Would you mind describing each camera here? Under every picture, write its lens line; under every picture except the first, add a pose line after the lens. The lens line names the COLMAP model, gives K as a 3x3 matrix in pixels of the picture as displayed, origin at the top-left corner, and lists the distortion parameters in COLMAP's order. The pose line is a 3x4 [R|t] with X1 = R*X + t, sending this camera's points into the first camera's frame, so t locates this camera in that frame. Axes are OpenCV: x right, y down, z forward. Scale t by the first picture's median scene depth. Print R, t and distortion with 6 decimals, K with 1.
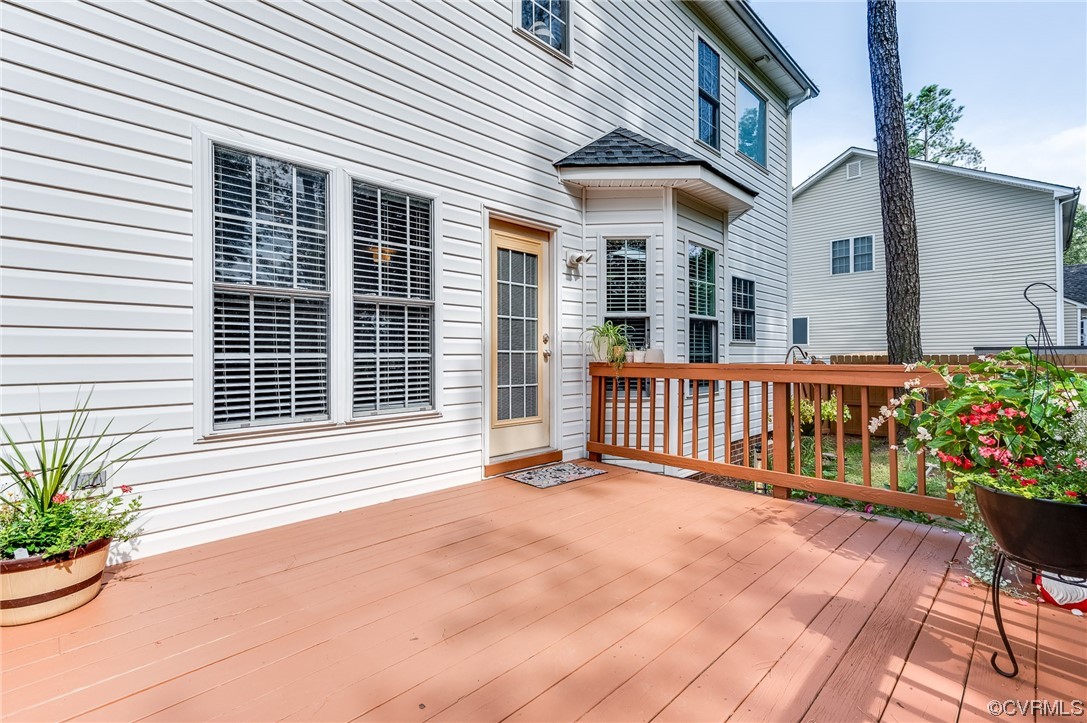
lens RADIAL K [[459.5, 0, 544.5], [0, 459.5, 354.6], [0, 0, 1]] dist [-0.000442, -0.000045]
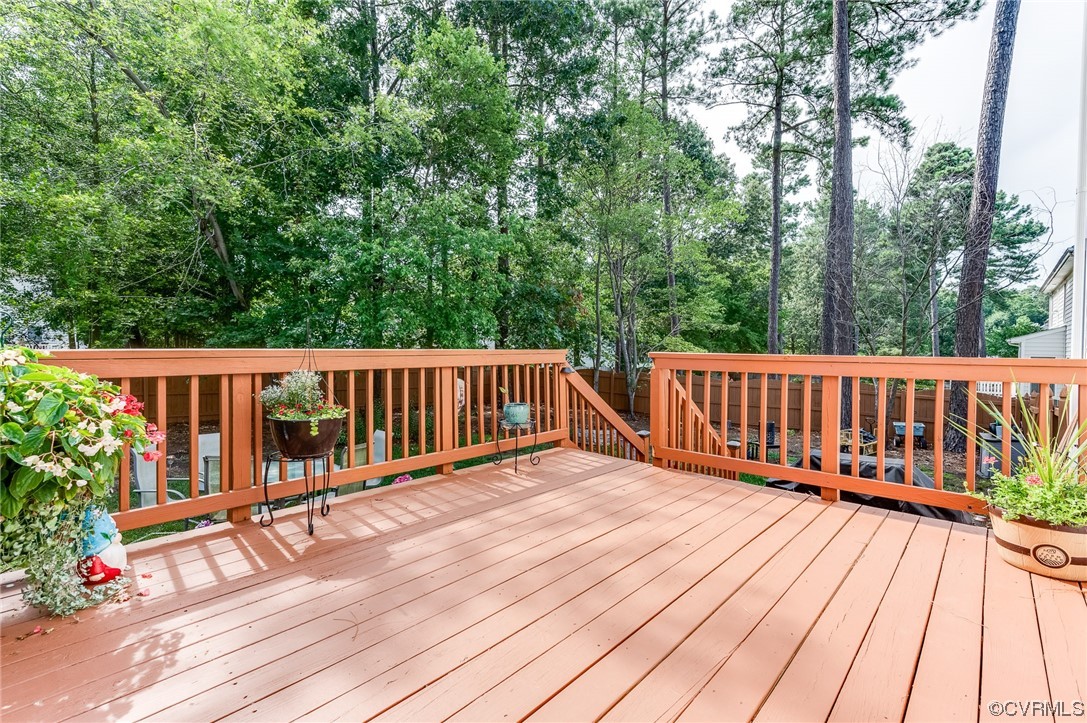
lens RADIAL K [[459.5, 0, 544.5], [0, 459.5, 354.6], [0, 0, 1]] dist [-0.000442, -0.000045]
pose [[-0.998630, -0.009954, -0.051379, 0.198561], [-0.010938, 0.999761, 0.018908, 0.020063], [0.051178, 0.019444, -0.998500, 1.913440]]
